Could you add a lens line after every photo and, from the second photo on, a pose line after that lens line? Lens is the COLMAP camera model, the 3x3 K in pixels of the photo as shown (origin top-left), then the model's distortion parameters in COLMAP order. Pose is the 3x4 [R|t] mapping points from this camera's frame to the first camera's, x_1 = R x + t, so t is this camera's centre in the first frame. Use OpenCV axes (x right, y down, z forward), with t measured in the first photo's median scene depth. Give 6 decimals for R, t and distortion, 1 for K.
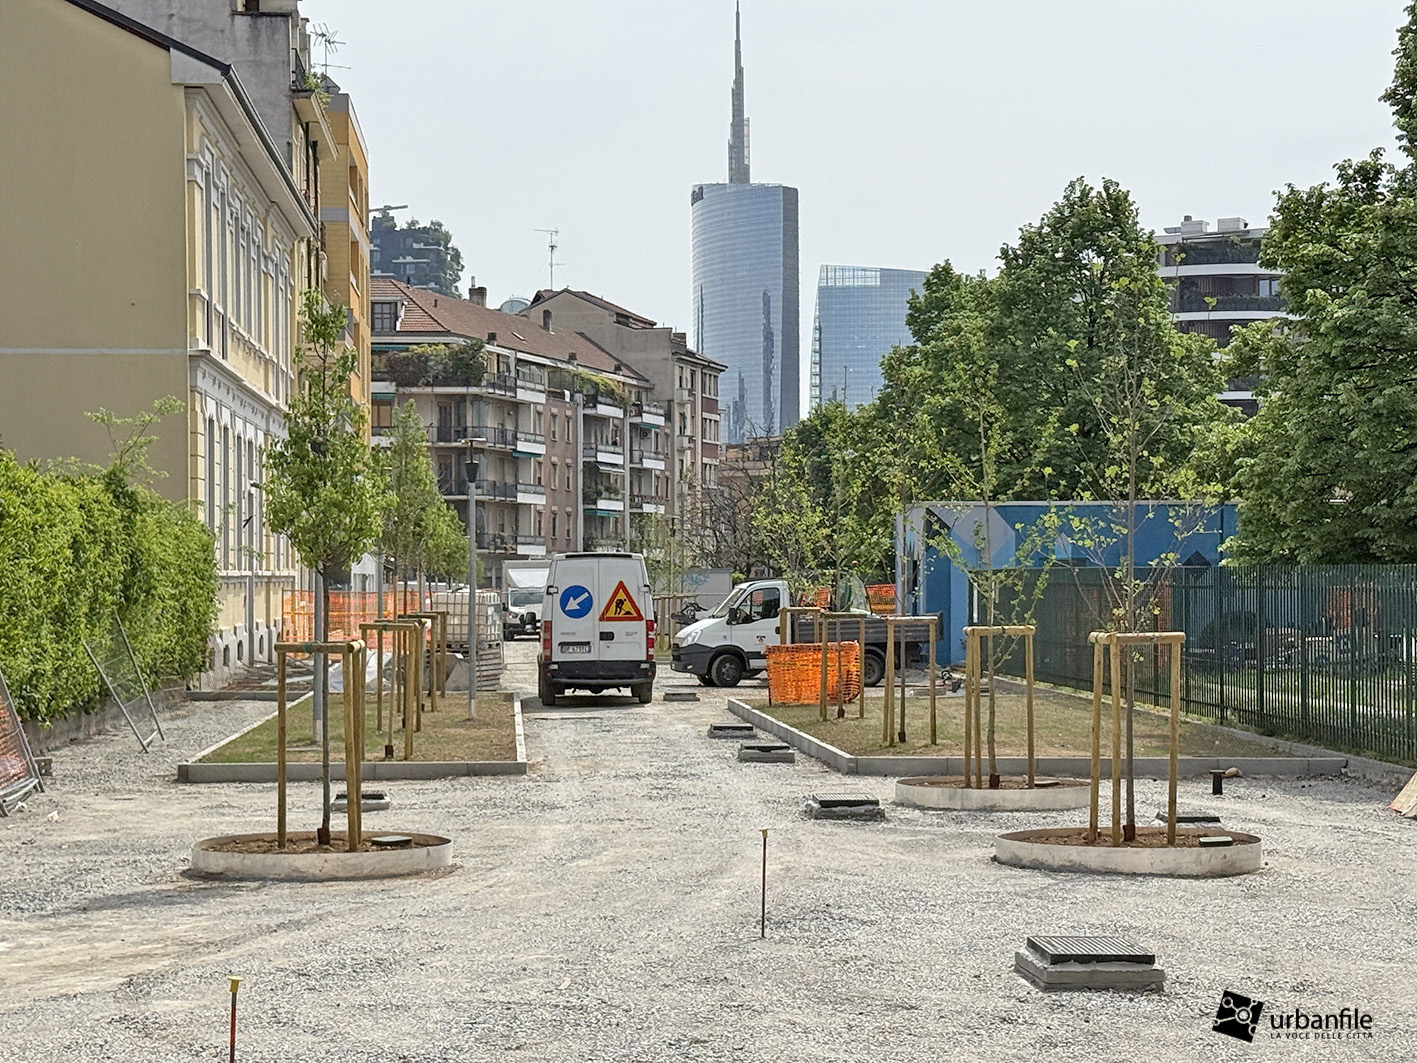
lens RADIAL K [[2932.8, 0, 687.9], [0, 2932.8, 514.9], [0, 0, 1]] dist [0.077073, 0.000000]
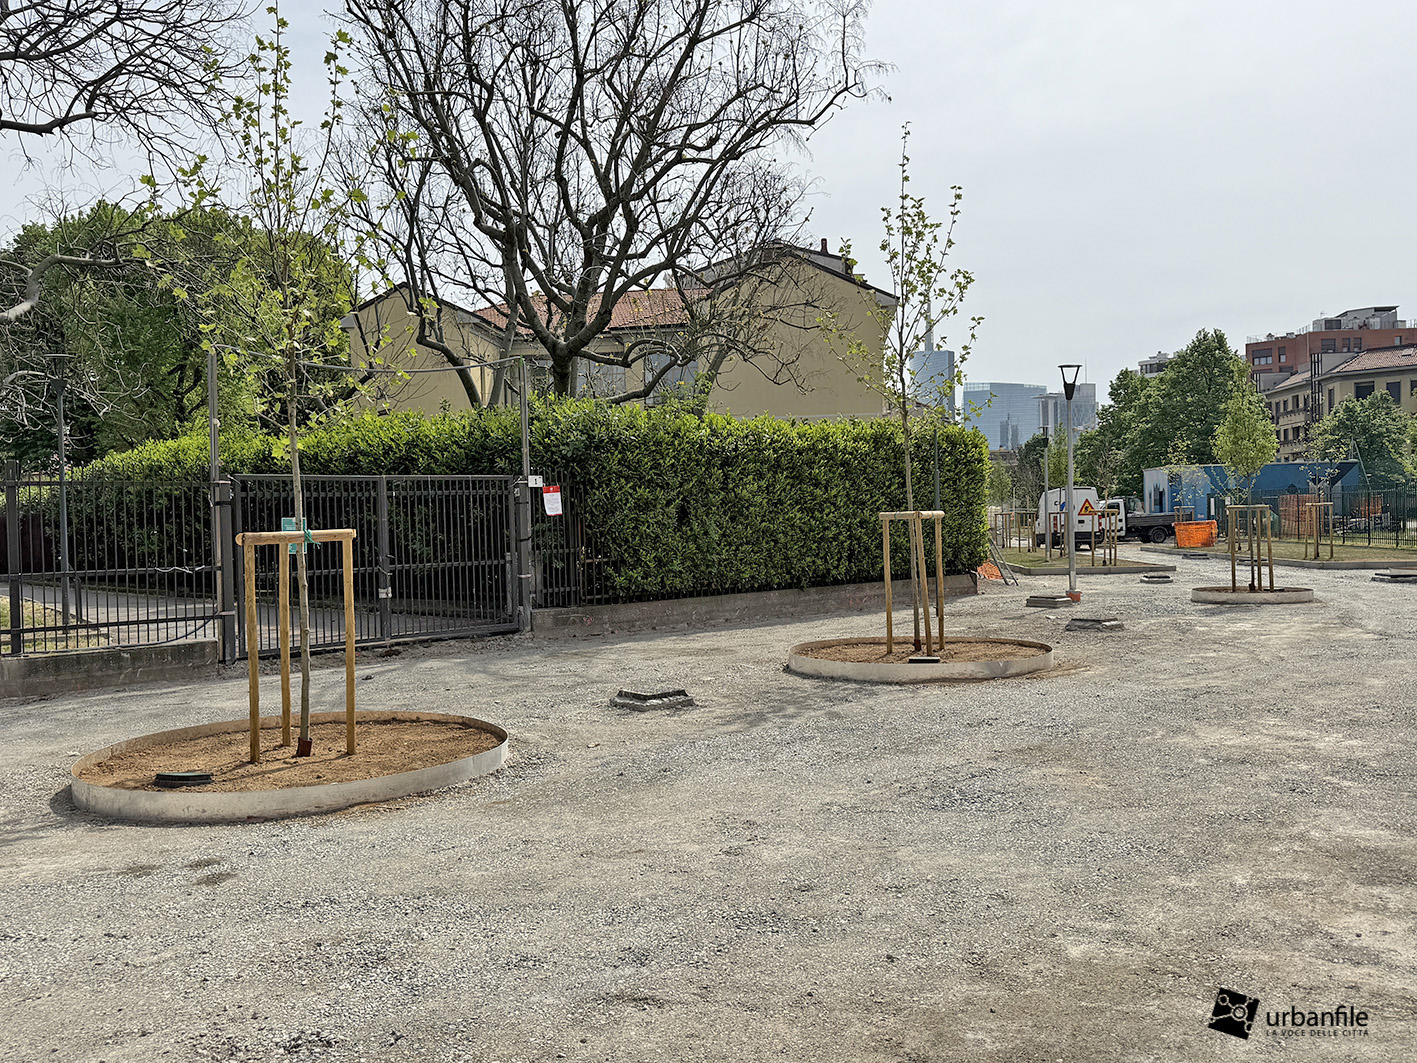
lens RADIAL K [[1162.9, 0, 711.2], [0, 1162.9, 536.5], [0, 0, 1]] dist [0.105751, -0.156061]
pose [[0.986919, -0.019610, -0.160017, -0.151429], [0.025889, 0.998970, 0.037252, 0.008085], [0.159122, -0.040908, 0.986411, -0.006399]]
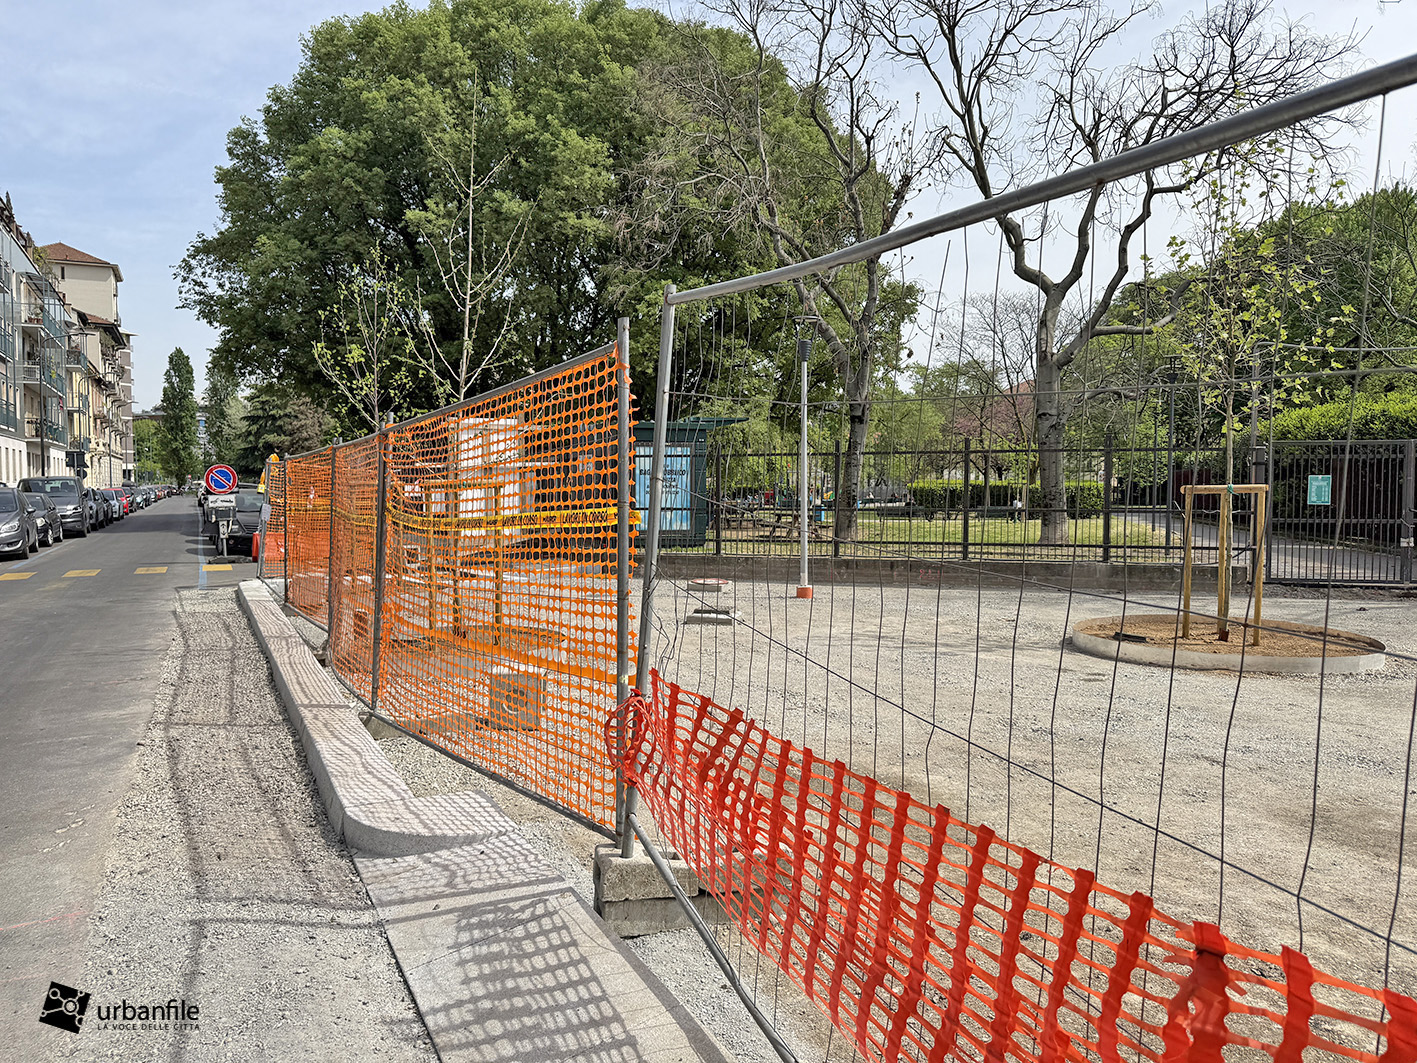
lens RADIAL K [[1000.4, 0, 706.5], [0, 1000.4, 537.4], [0, 0, 1]] dist [0.048118, -0.055667]
pose [[0.382627, 0.050310, -0.922532, -0.096668], [0.018046, 0.997919, 0.061906, 0.008033], [0.923727, -0.040335, 0.380923, -0.024386]]
